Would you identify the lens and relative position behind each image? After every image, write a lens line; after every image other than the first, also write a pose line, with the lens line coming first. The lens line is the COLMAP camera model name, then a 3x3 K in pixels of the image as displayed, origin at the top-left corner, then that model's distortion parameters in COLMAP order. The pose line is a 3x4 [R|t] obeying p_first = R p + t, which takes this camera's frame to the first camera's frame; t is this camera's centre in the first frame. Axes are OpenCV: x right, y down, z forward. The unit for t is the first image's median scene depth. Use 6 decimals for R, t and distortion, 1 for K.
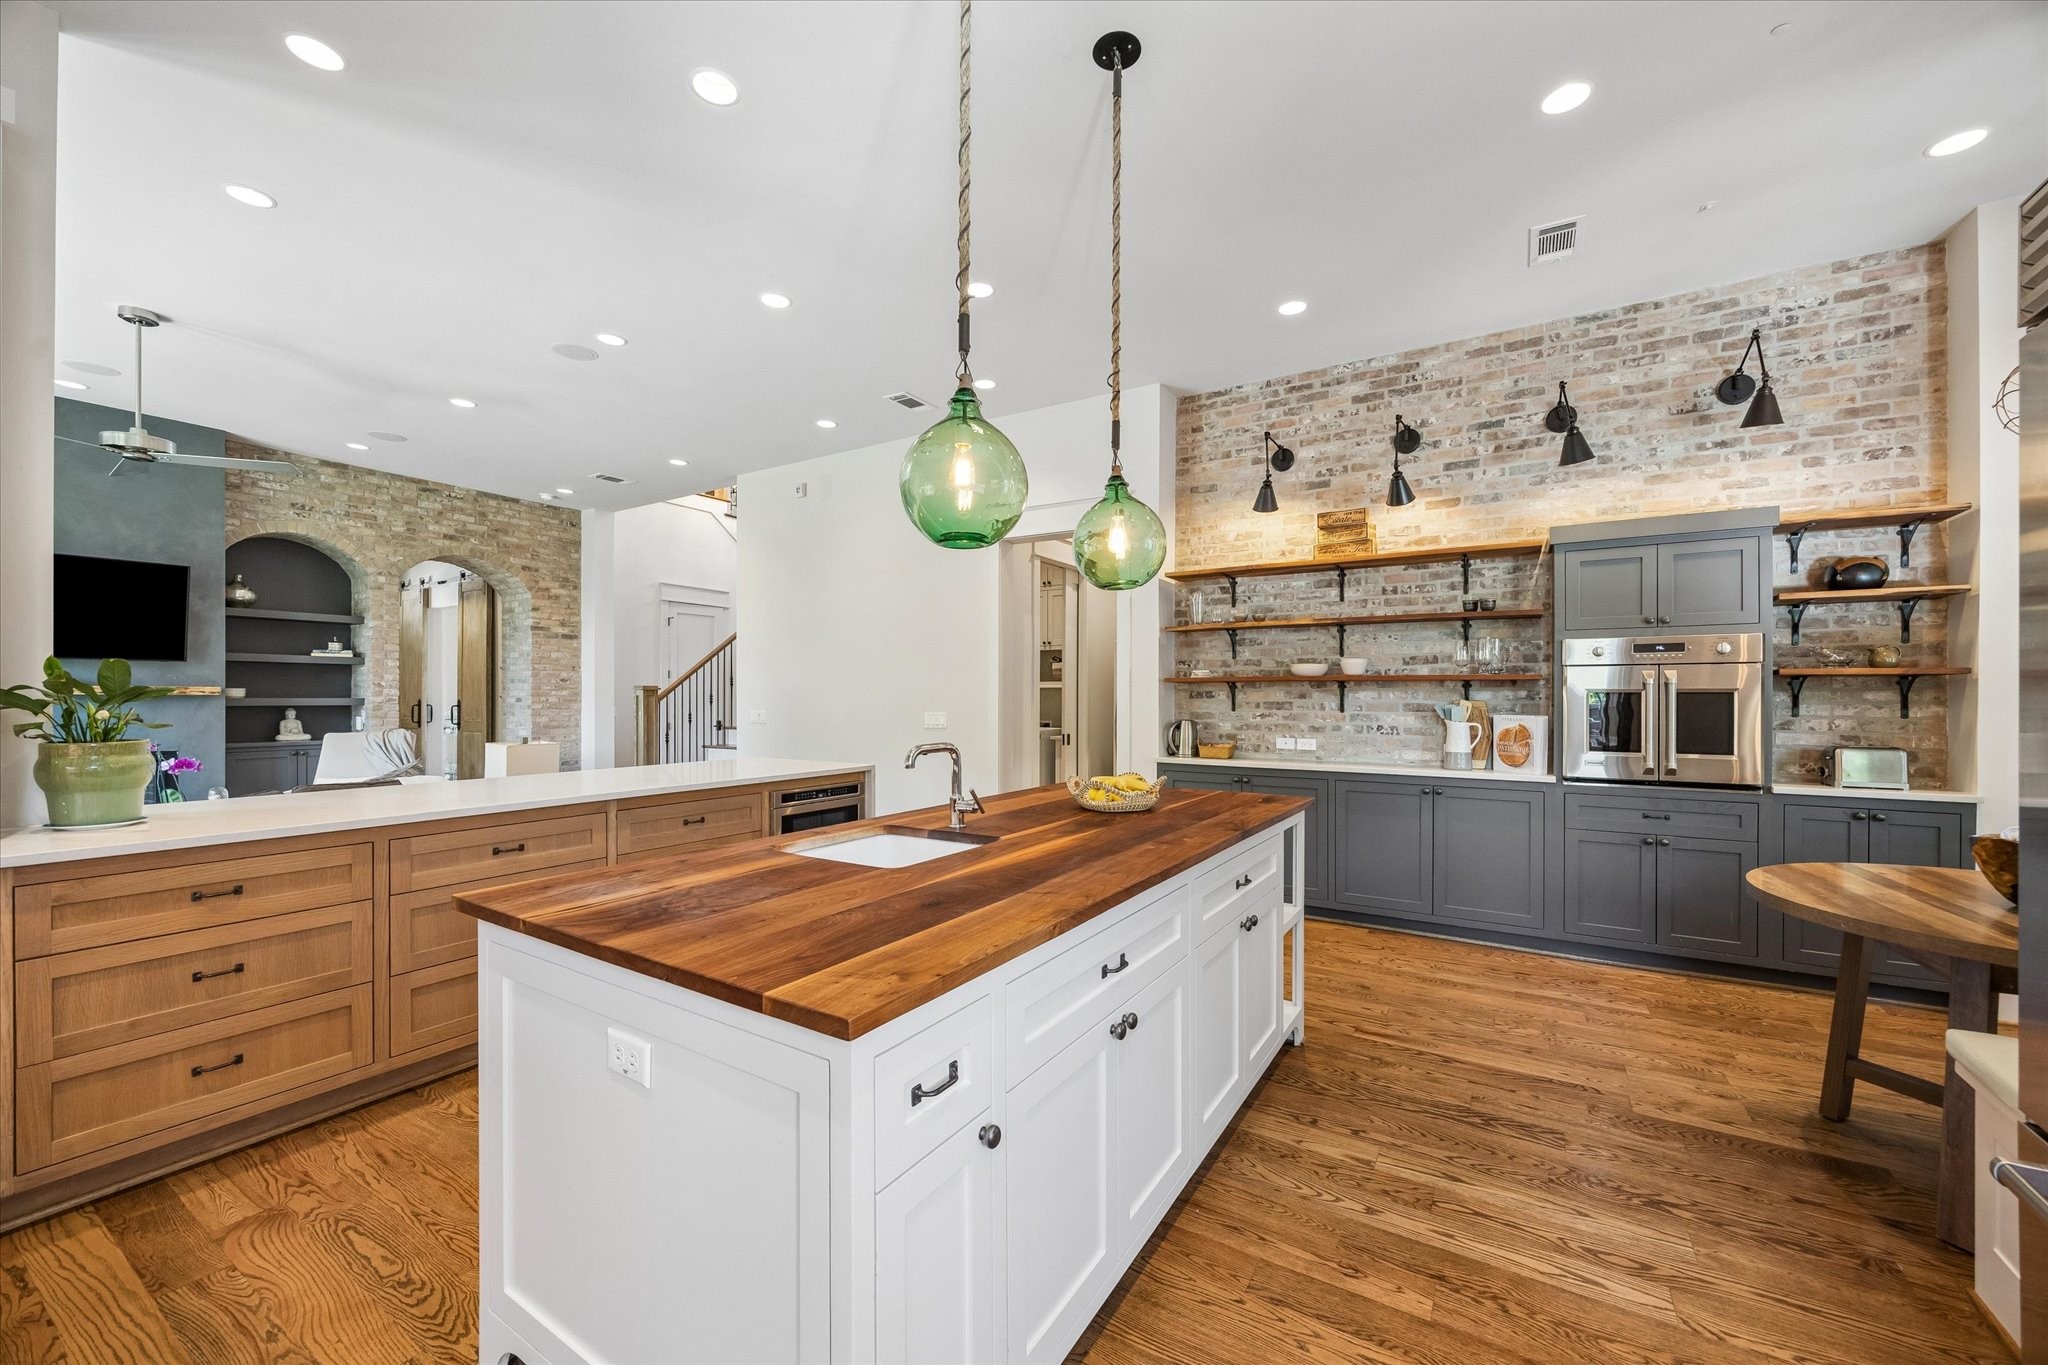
lens RADIAL K [[782.0, 0, 1028.6], [0, 782.0, 696.5], [0, 0, 1]] dist [0.001067, 0.000075]
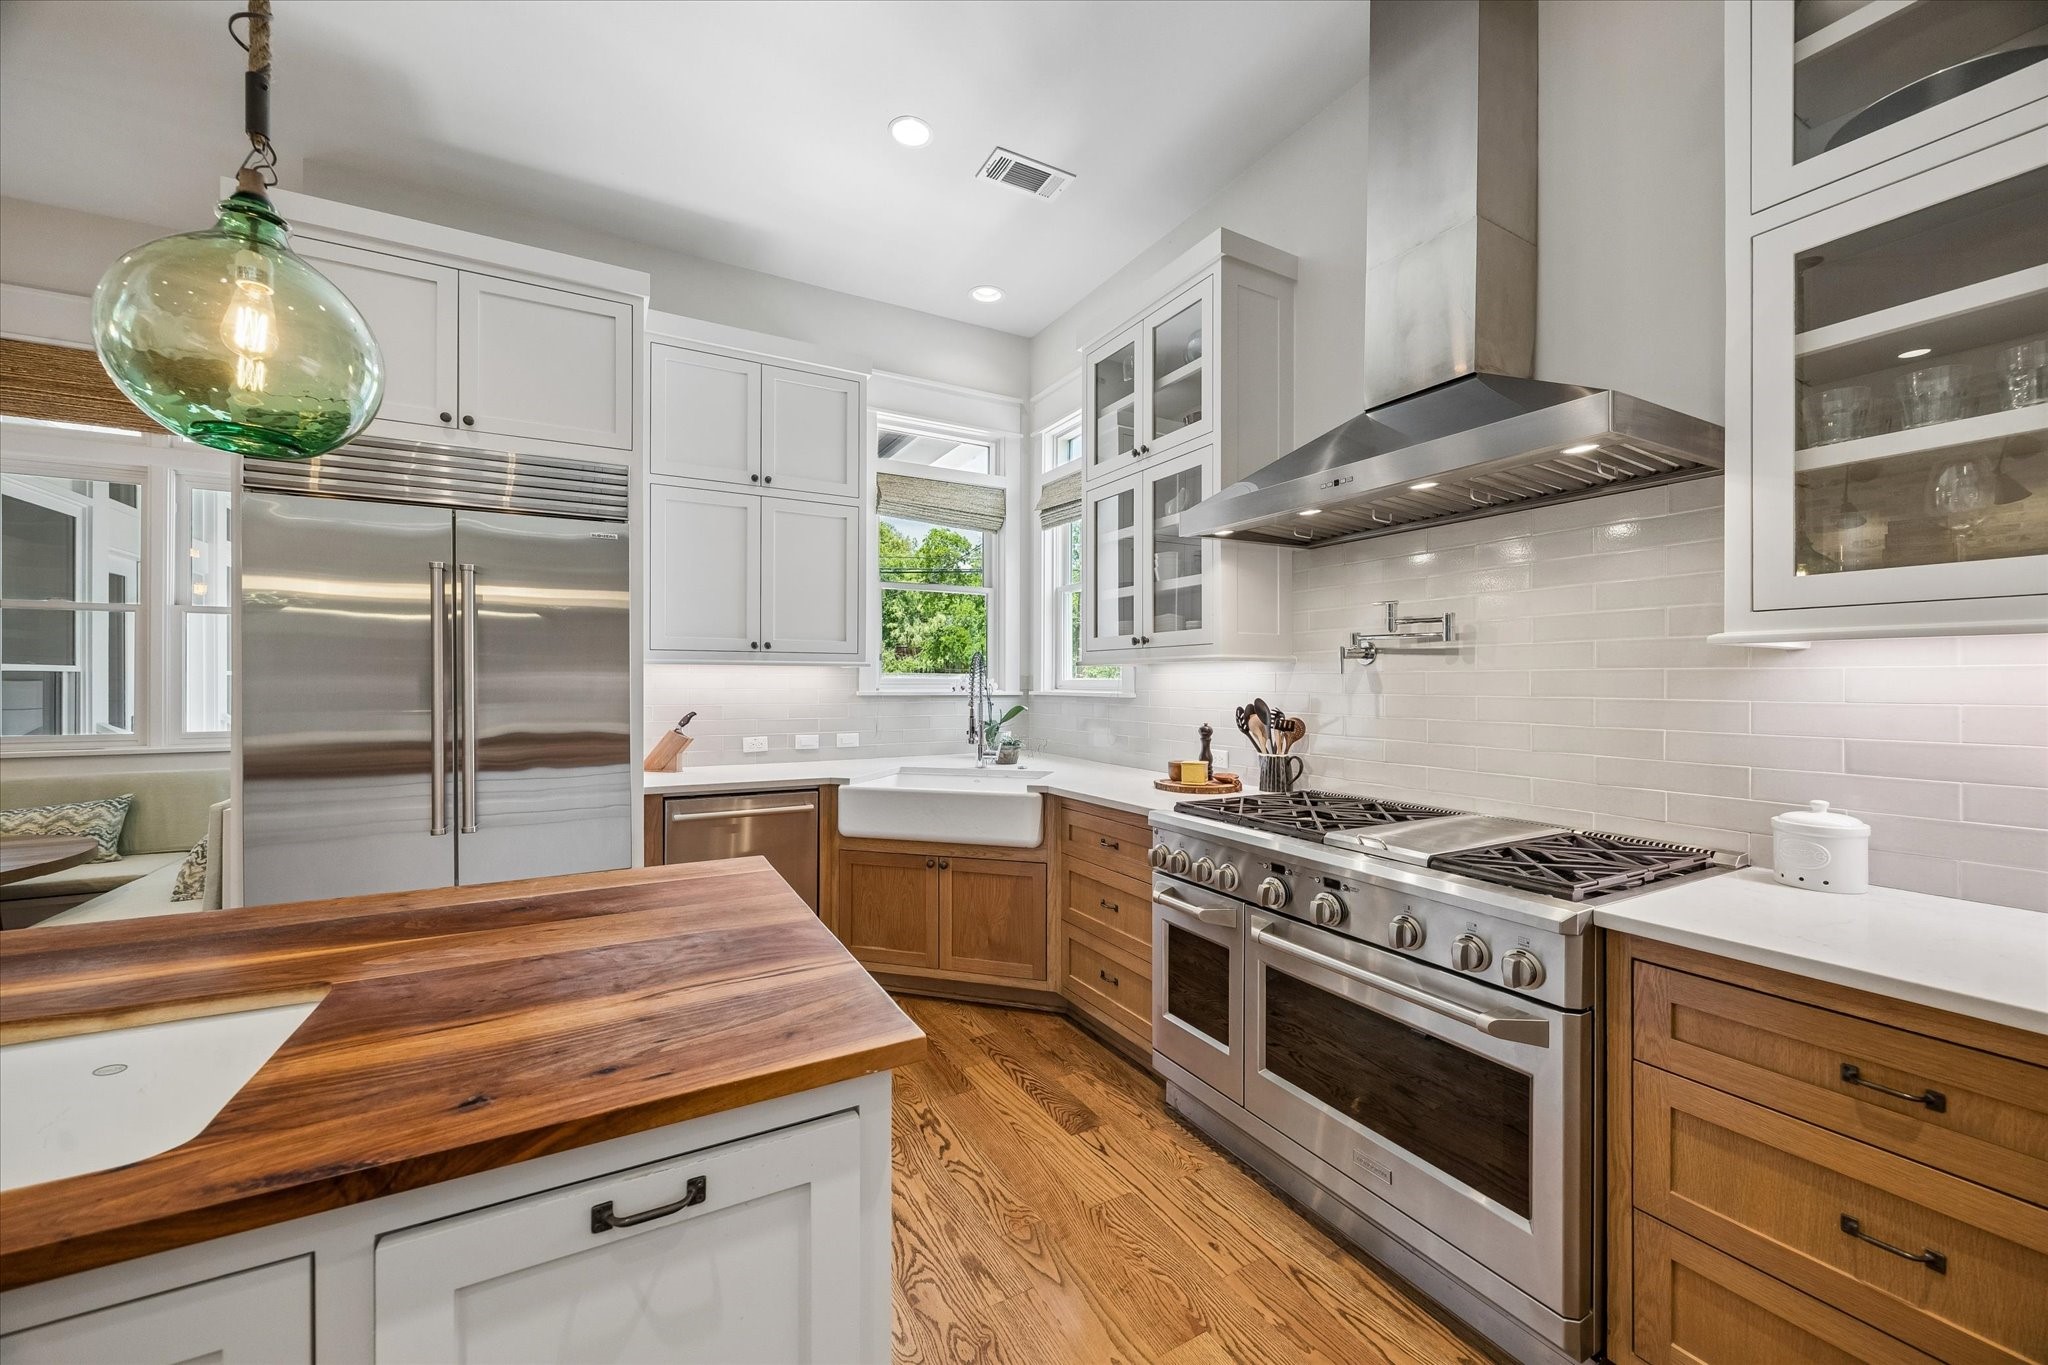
lens RADIAL K [[782.0, 0, 1022.5], [0, 782.0, 682.2], [0, 0, 1]] dist [0.001067, 0.000075]
pose [[-0.872859, -0.001712, 0.487969, -0.238096], [-0.001740, 0.999998, 0.000397, -0.003022], [-0.487969, -0.000502, -0.872861, 0.324036]]
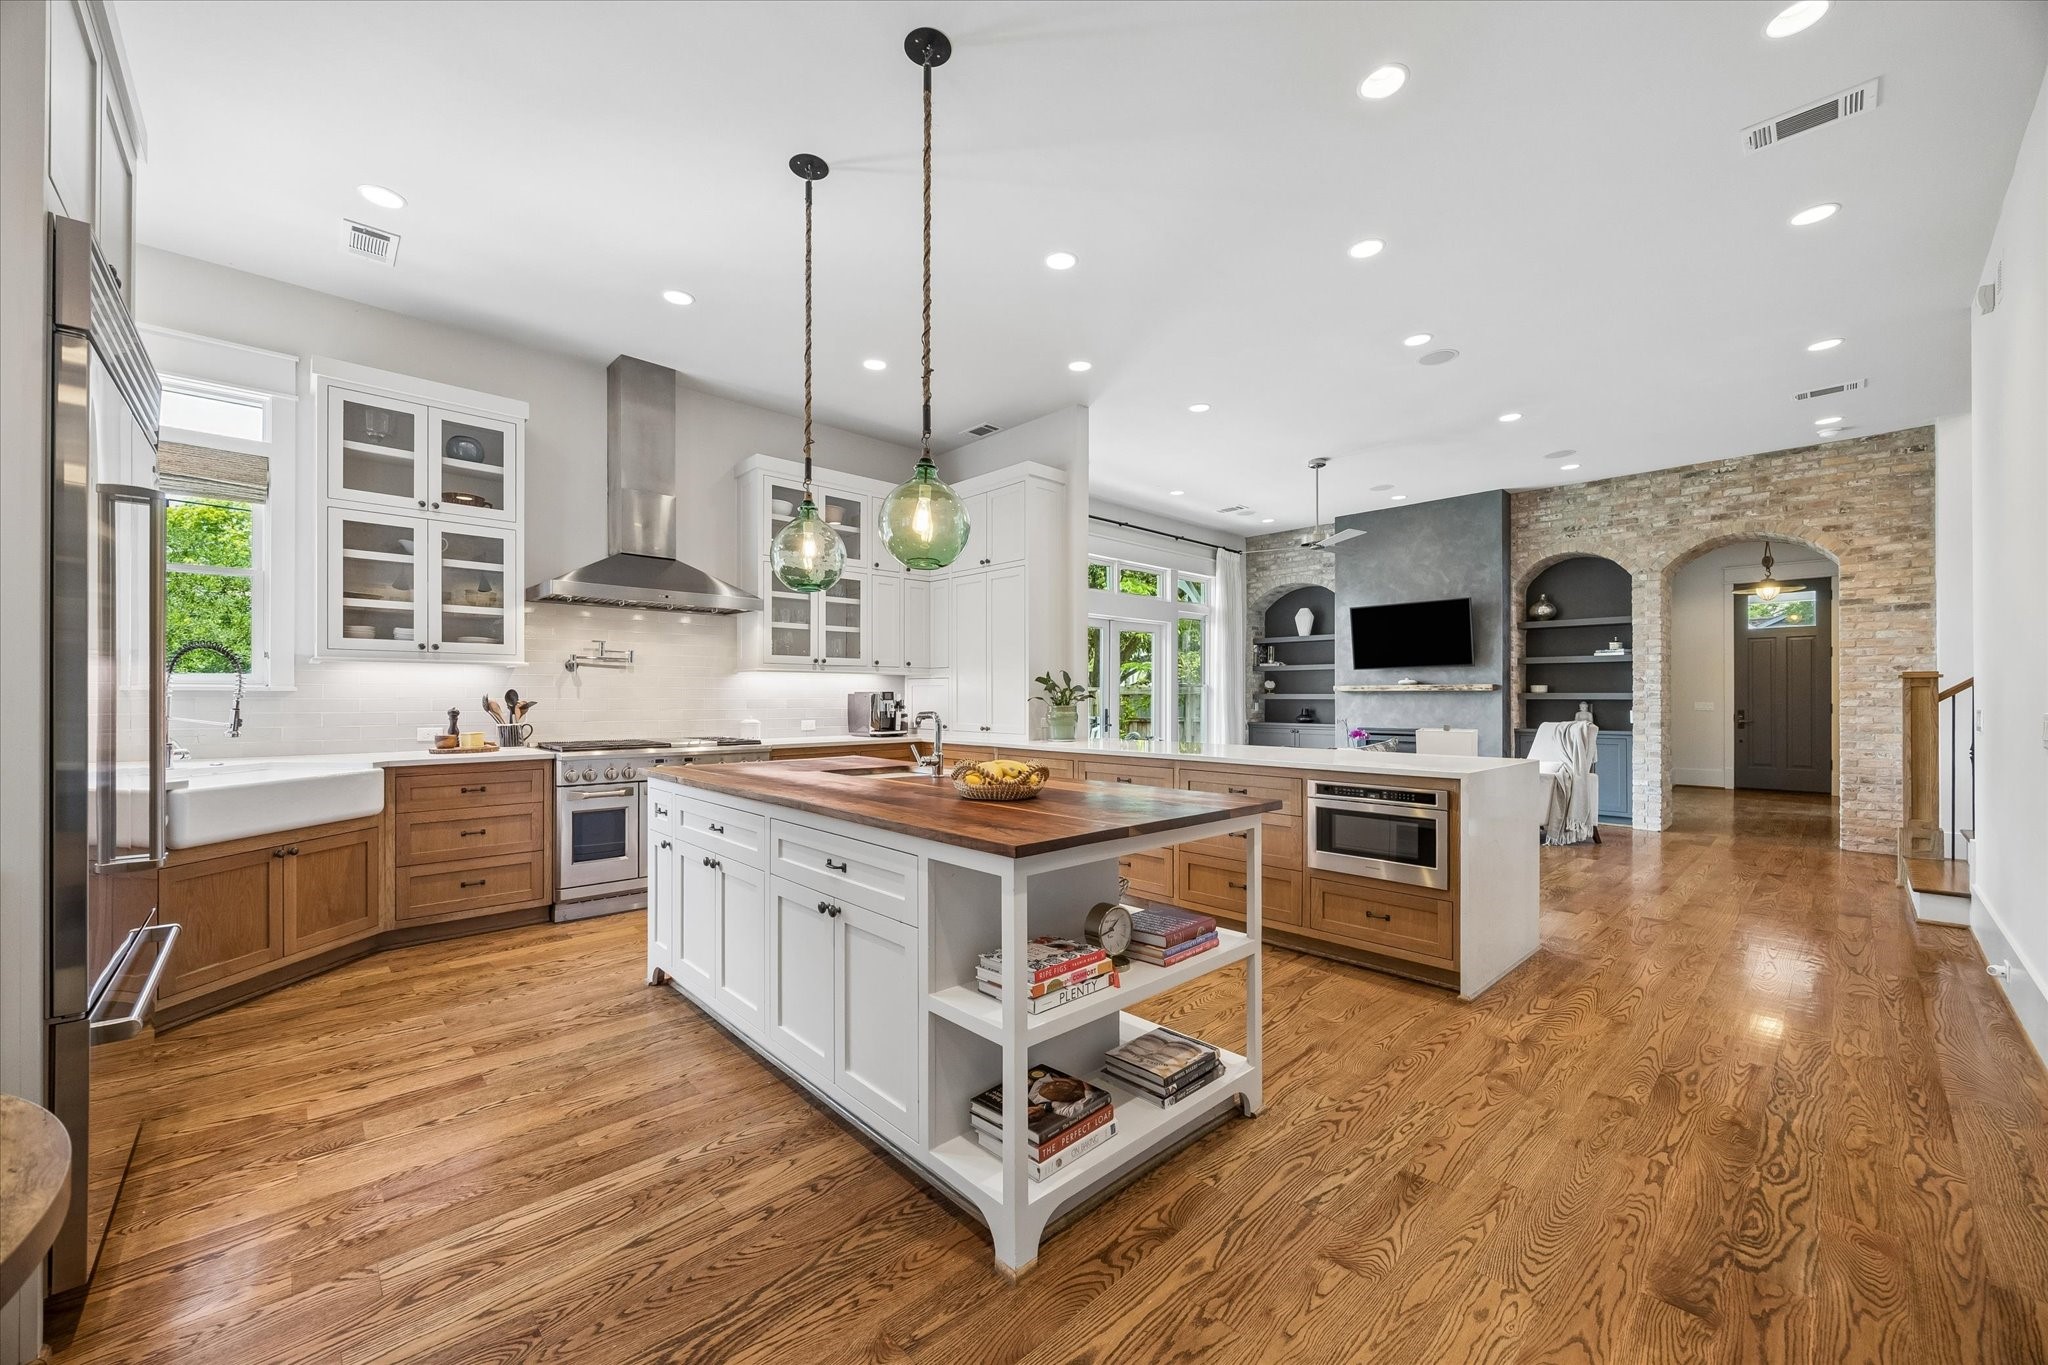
lens RADIAL K [[782.0, 0, 1029.7], [0, 782.0, 690.5], [0, 0, 1]] dist [0.001067, 0.000075]
pose [[-0.248531, -0.010747, -0.968564, 0.383798], [-0.002593, 0.999942, -0.010430, 0.011979], [0.968621, -0.000081, -0.248544, 0.494097]]
